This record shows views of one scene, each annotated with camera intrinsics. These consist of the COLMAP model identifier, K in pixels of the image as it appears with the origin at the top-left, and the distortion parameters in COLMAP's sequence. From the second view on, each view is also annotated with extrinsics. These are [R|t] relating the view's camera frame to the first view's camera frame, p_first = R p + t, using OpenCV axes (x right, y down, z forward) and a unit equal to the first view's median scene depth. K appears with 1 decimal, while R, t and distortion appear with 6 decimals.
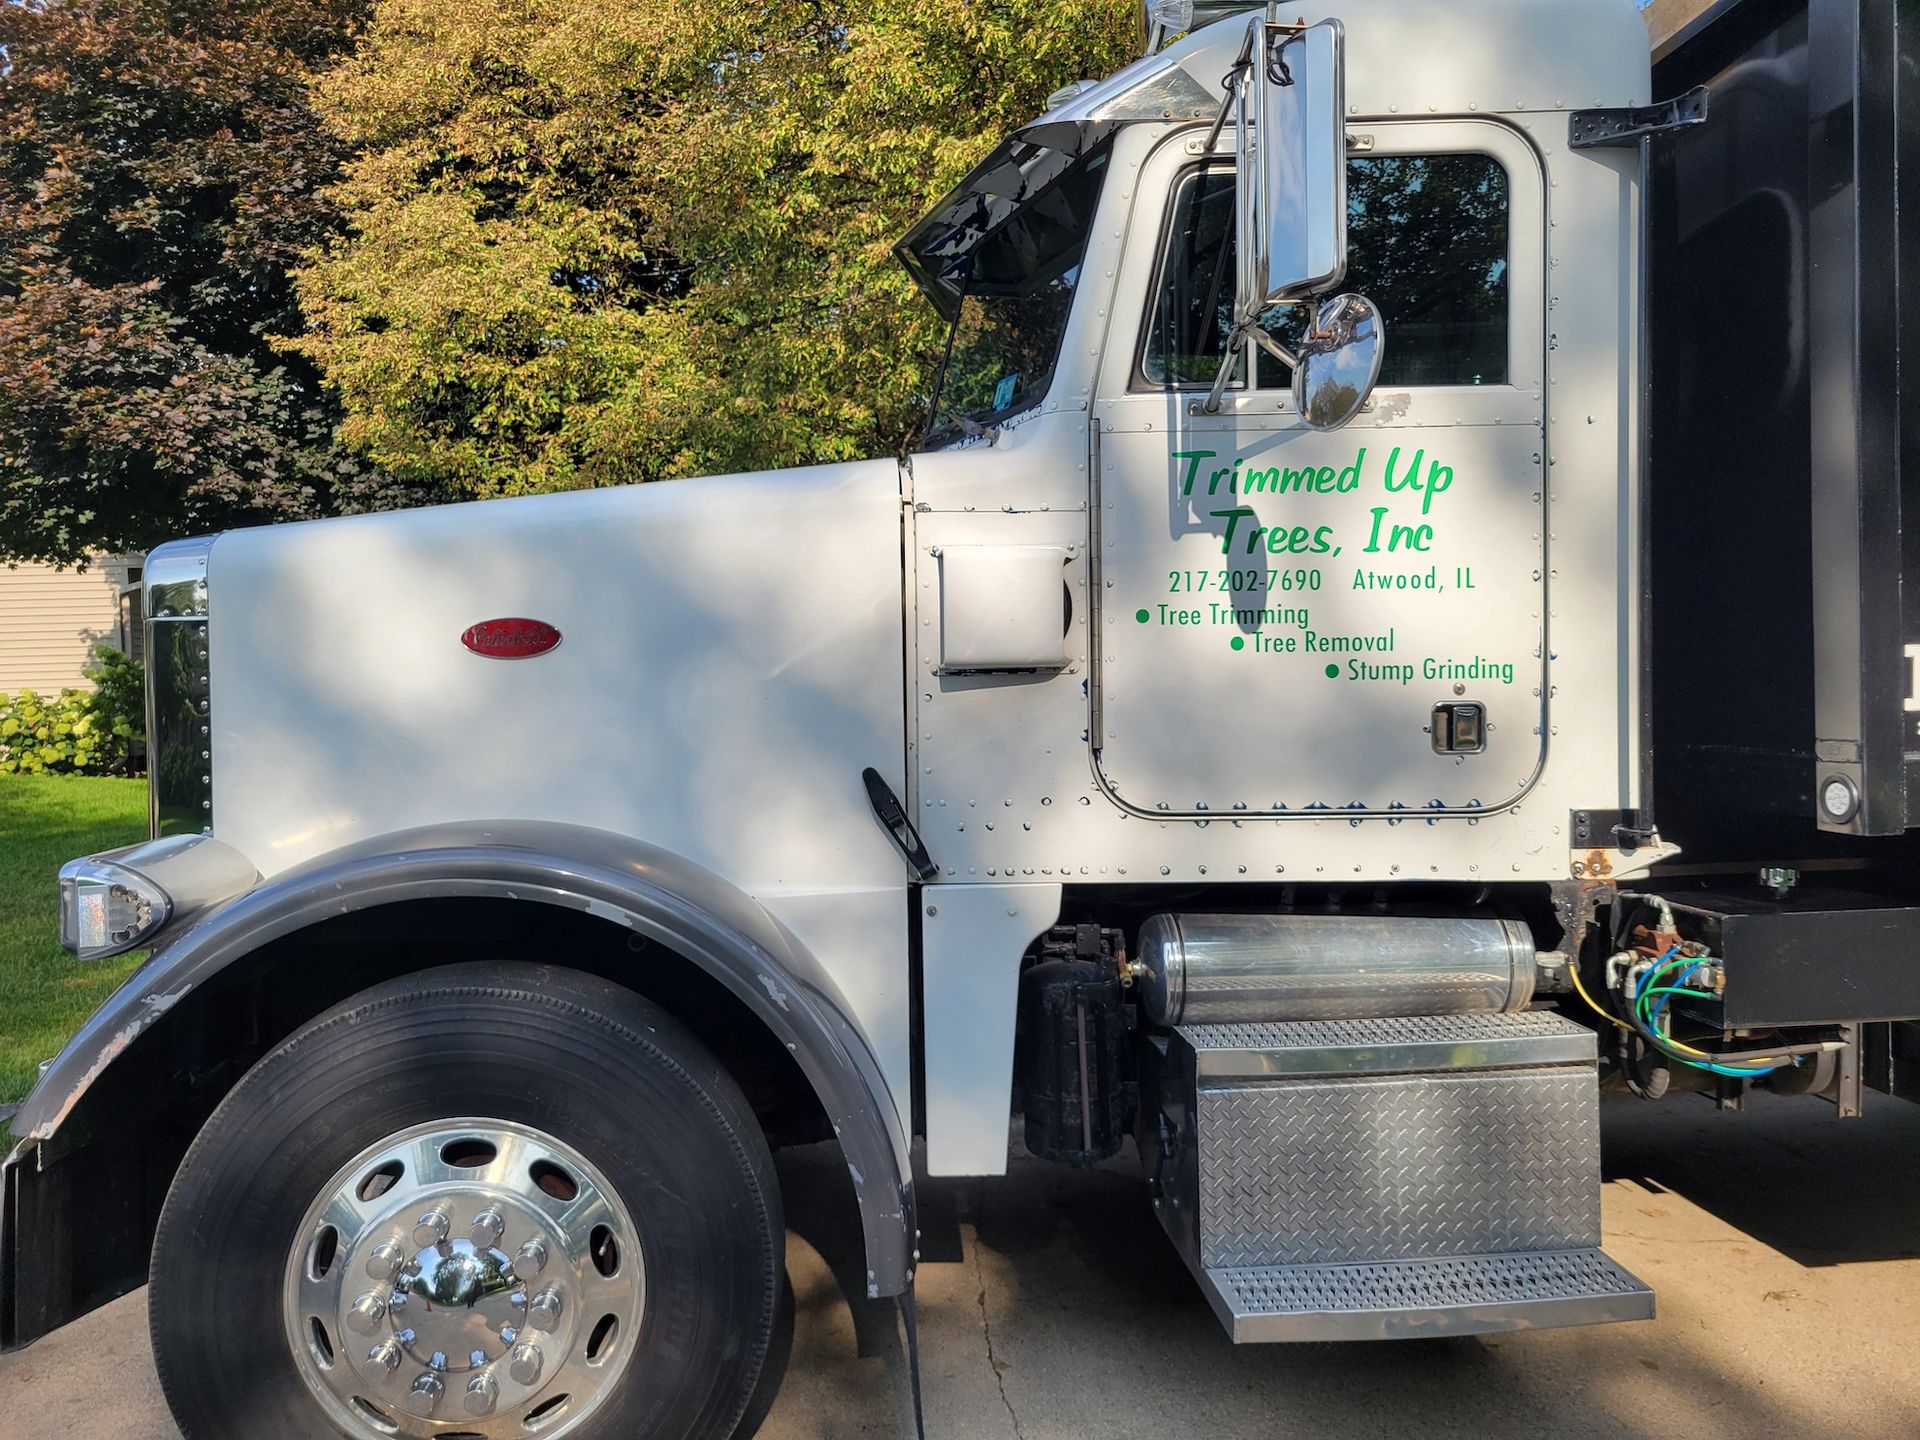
lens RADIAL K [[1452.3, 0, 960.0], [0, 1452.3, 720.0], [0, 0, 1]] dist [0.050323, -0.042724]
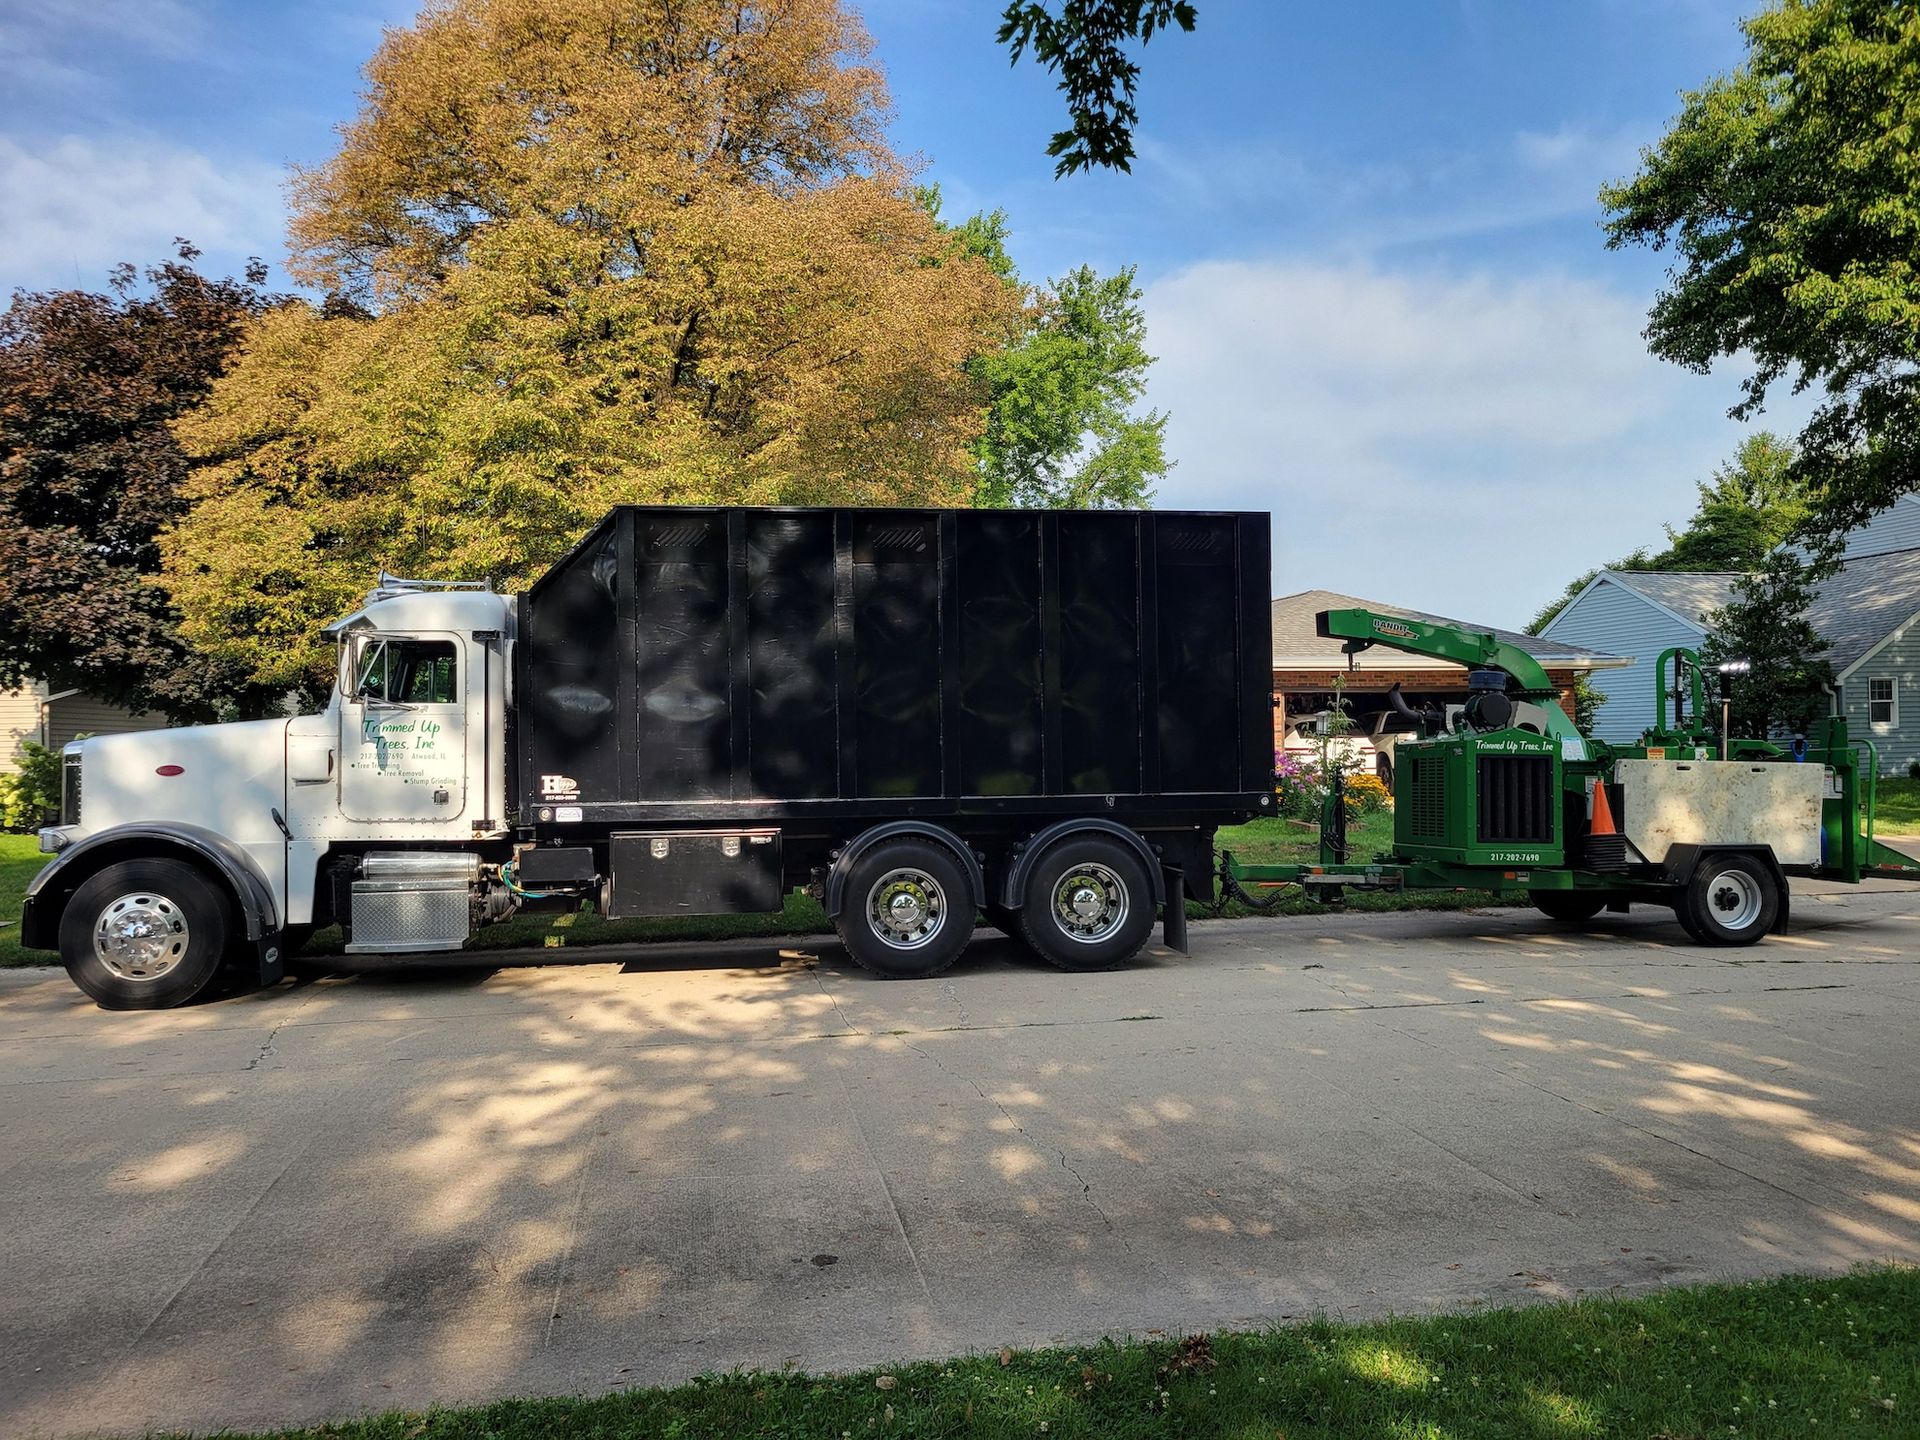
lens RADIAL K [[1405.4, 0, 960.7], [0, 1405.4, 738.3], [0, 0, 1]] dist [0.034590, -0.034695]
pose [[0.998025, 0.008933, 0.062179, 0.389801], [-0.006182, 0.998999, -0.044300, 0.001660], [-0.062512, 0.043828, 0.997081, -0.713050]]
